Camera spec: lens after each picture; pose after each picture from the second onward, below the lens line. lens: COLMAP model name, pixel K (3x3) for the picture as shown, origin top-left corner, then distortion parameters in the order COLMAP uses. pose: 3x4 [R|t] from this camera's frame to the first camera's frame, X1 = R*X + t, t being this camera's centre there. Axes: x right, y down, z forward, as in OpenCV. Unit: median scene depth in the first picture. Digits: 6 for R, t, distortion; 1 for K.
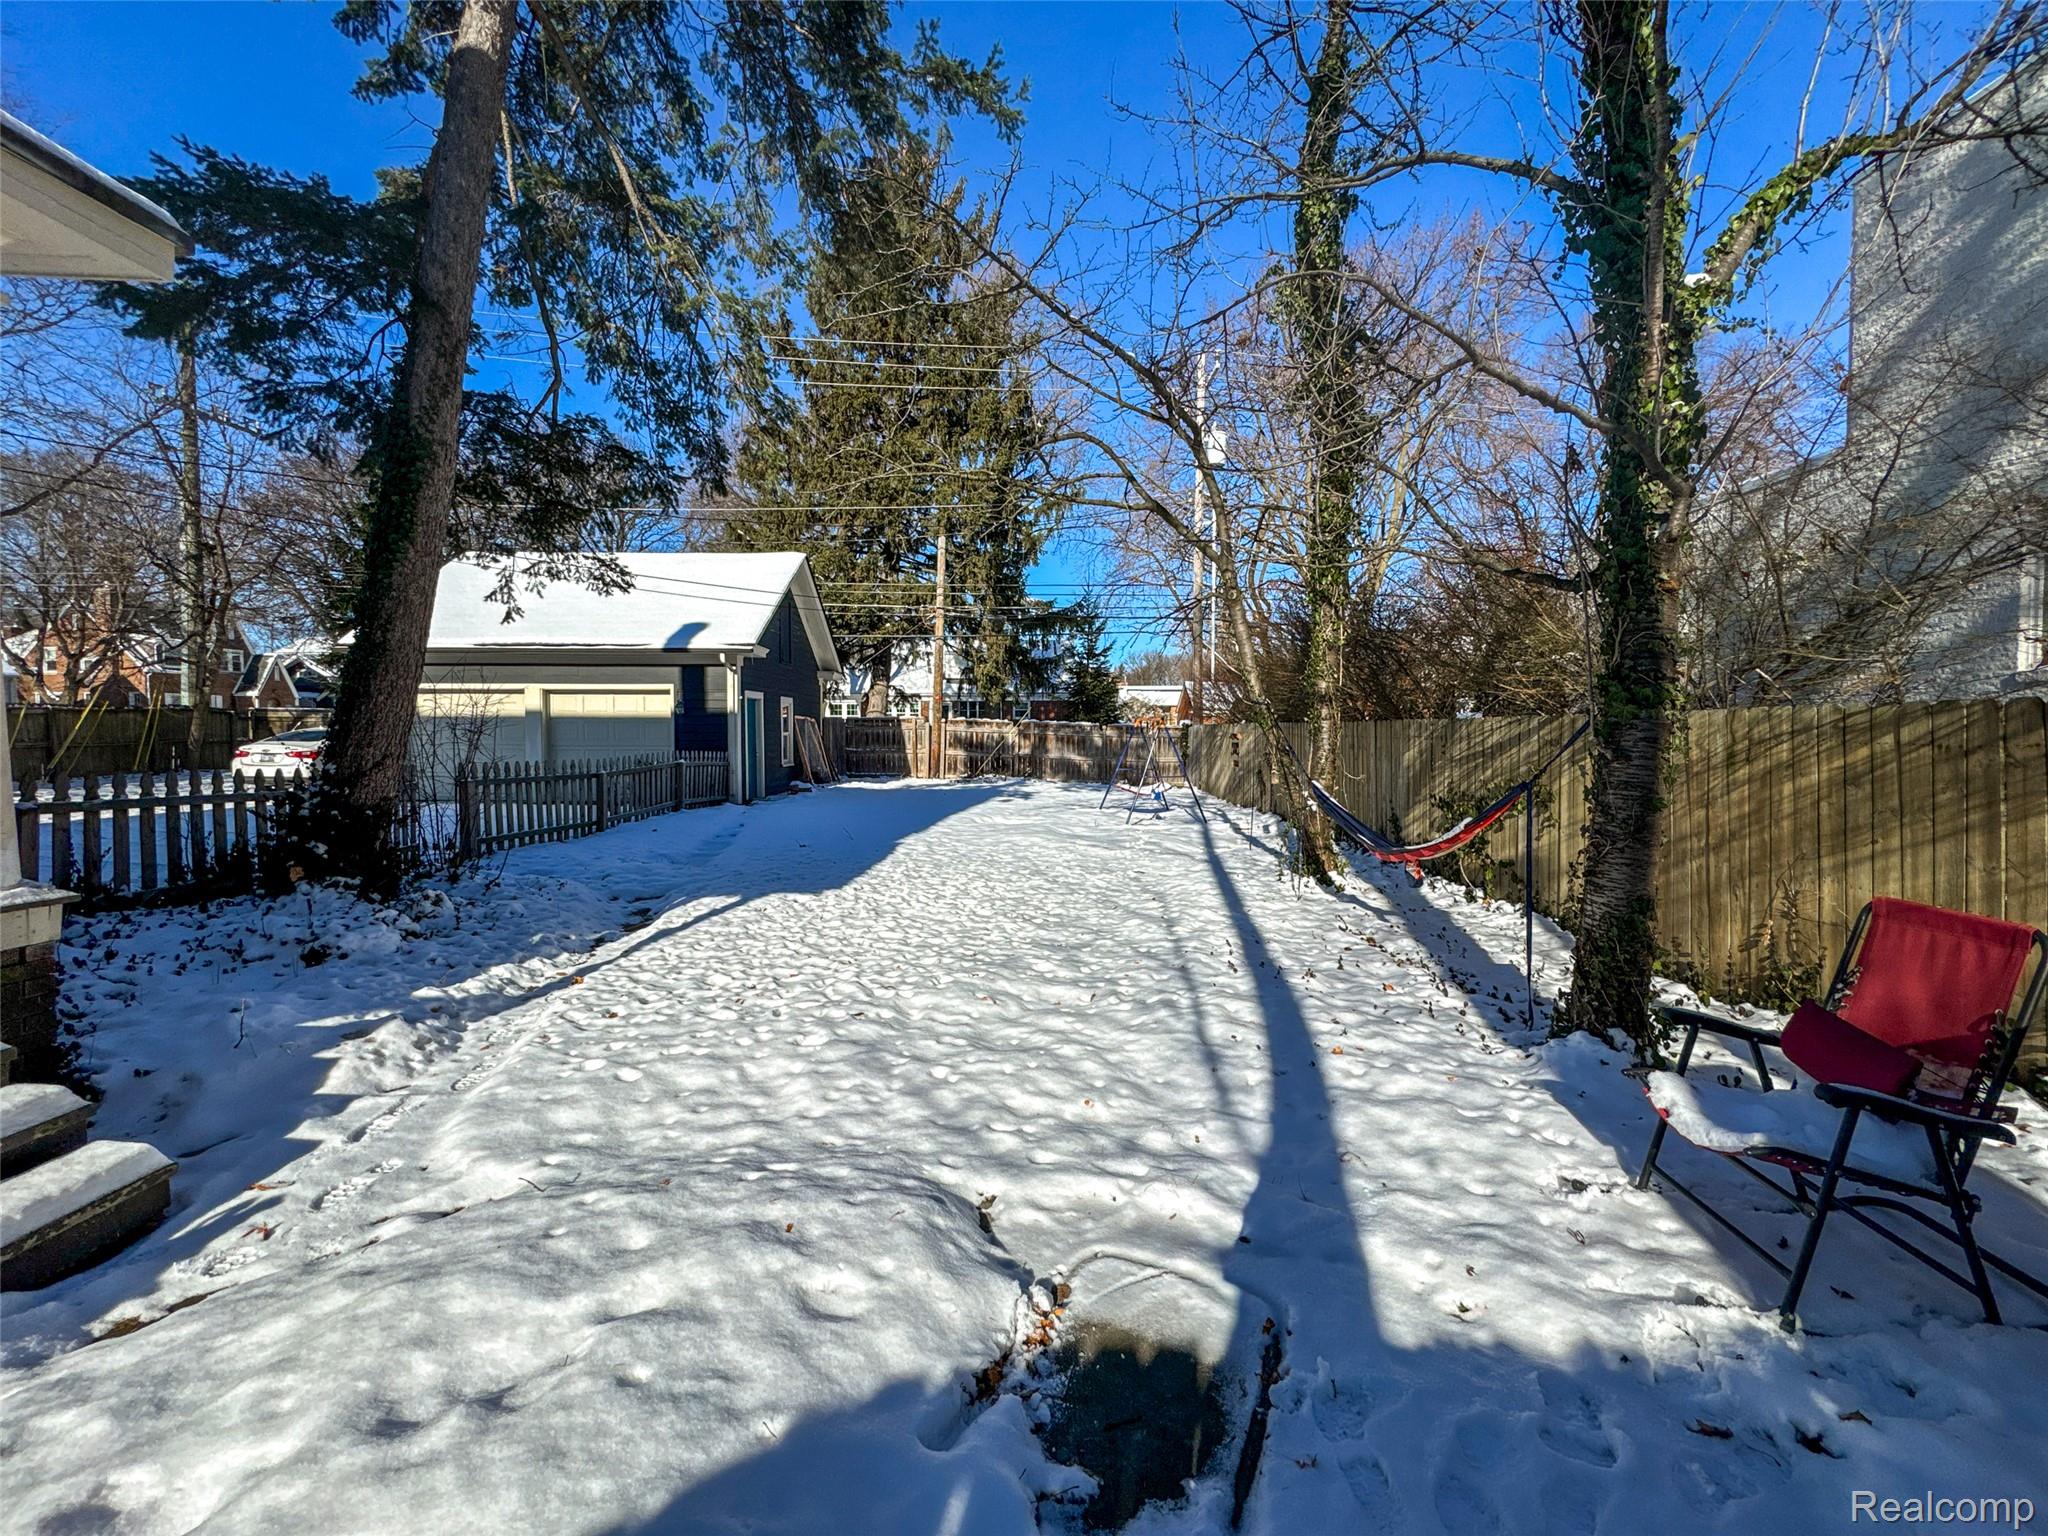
lens RADIAL K [[819.8, 0, 1029.3], [0, 819.8, 767.8], [0, 0, 1]] dist [0.004448, -0.005178]
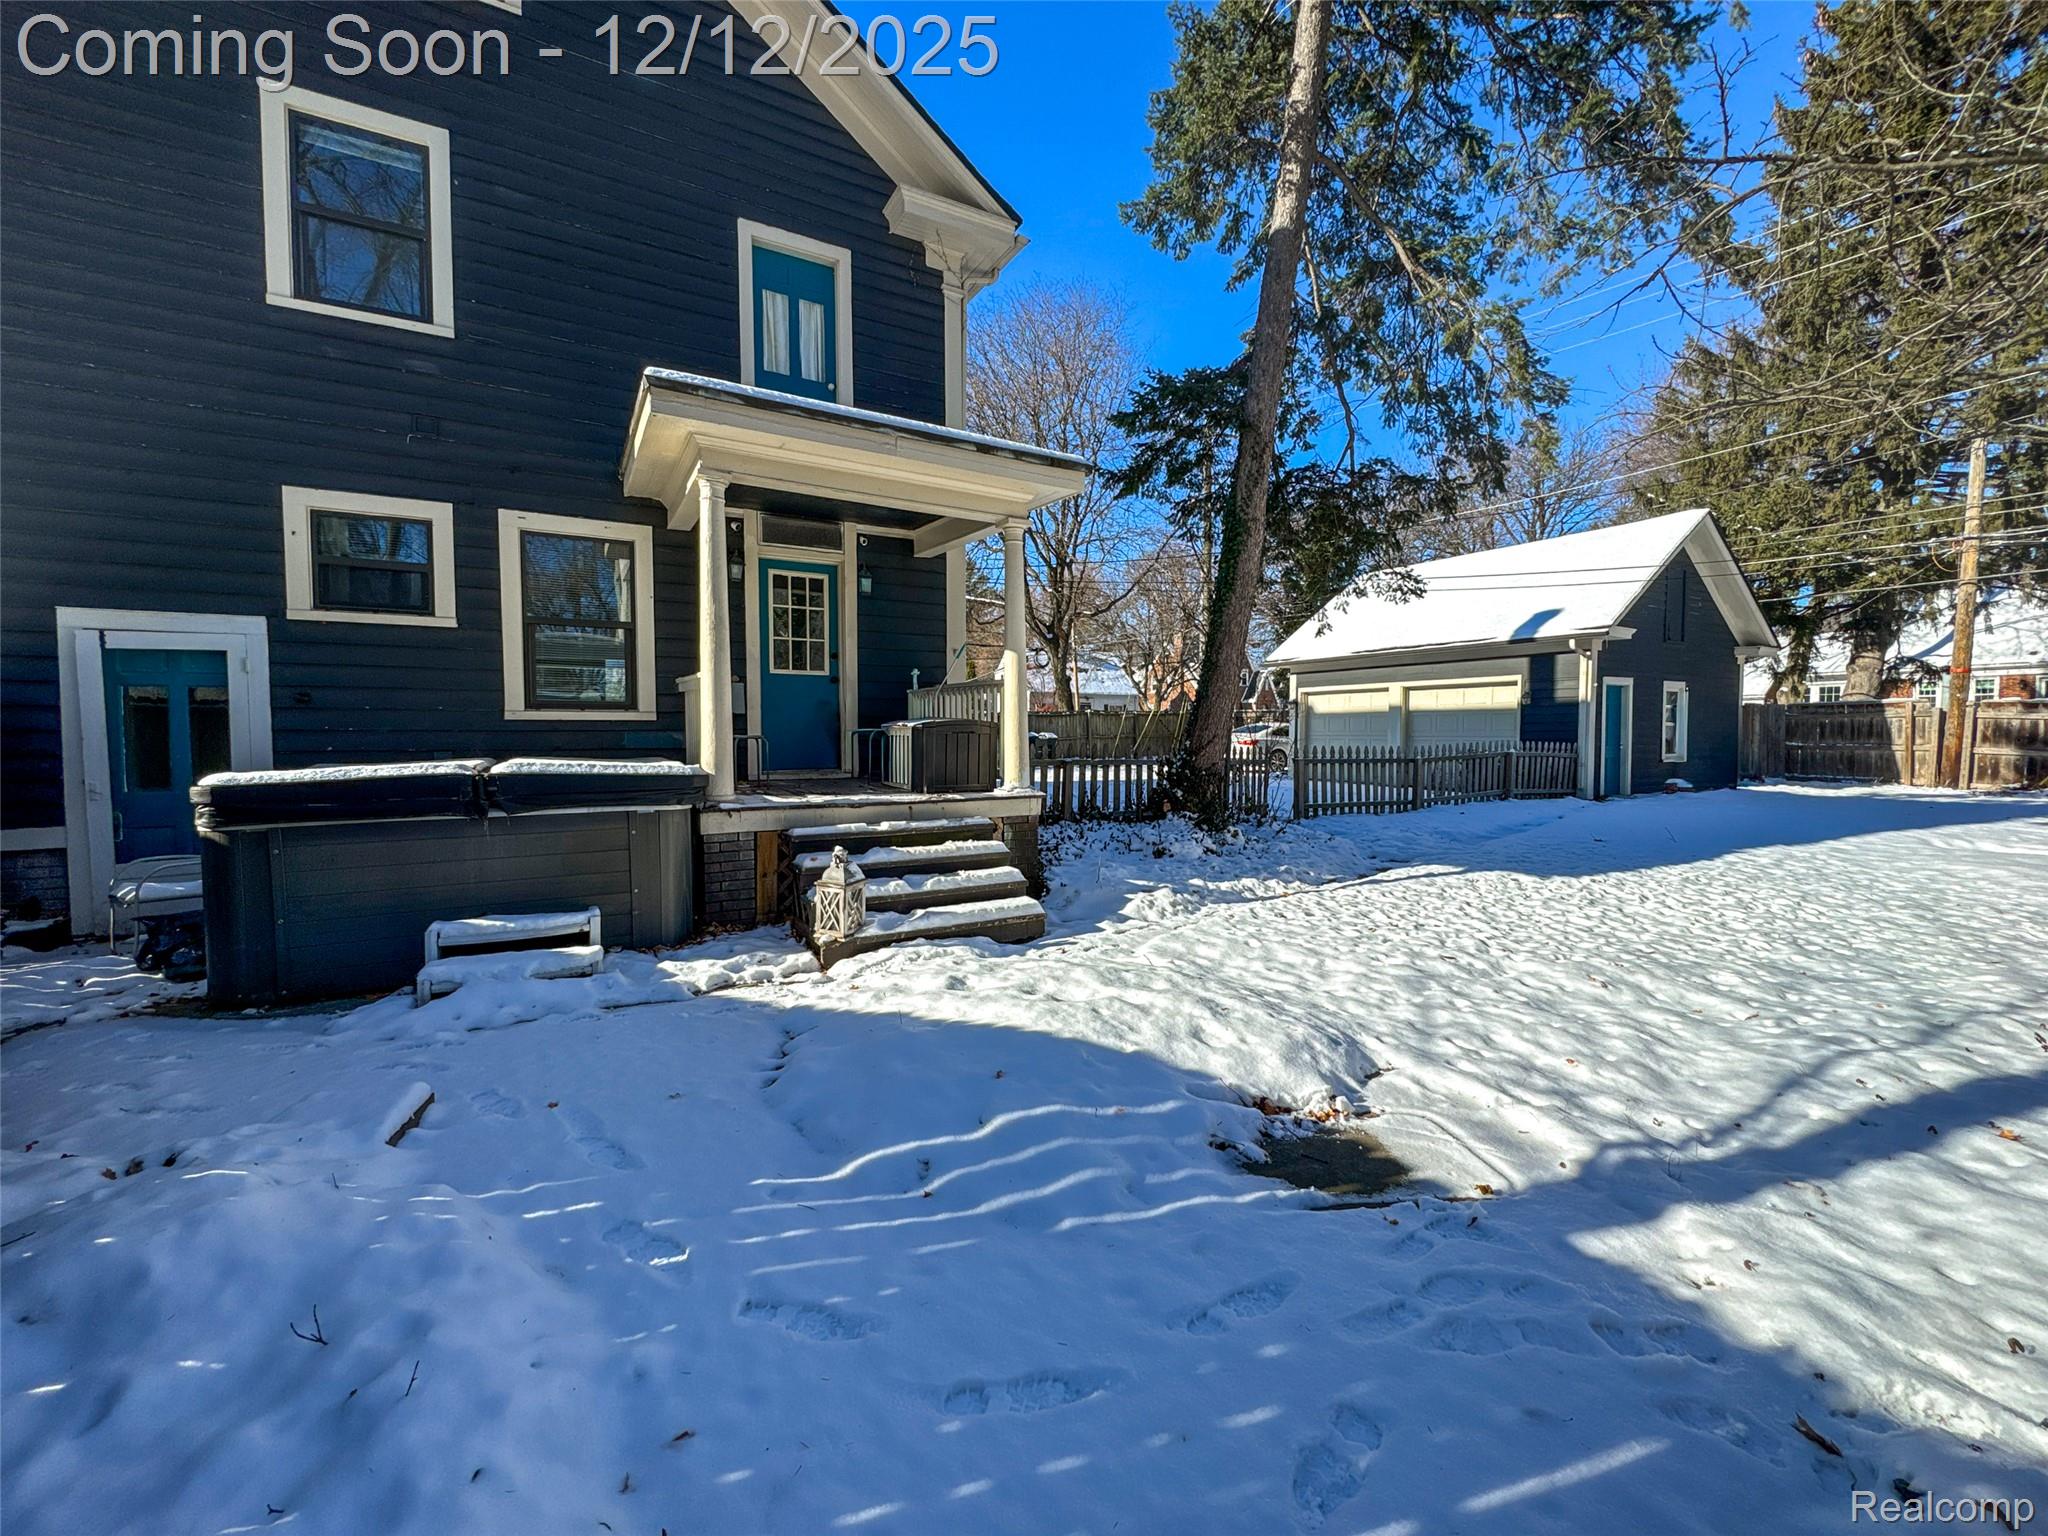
lens RADIAL K [[819.8, 0, 1029.3], [0, 819.8, 767.8], [0, 0, 1]] dist [0.004448, -0.005178]
pose [[0.510496, 0.034812, -0.859175, 0.289547], [-0.030920, 0.999277, 0.022117, 0.017811], [0.859324, 0.015275, 0.511203, -0.058567]]
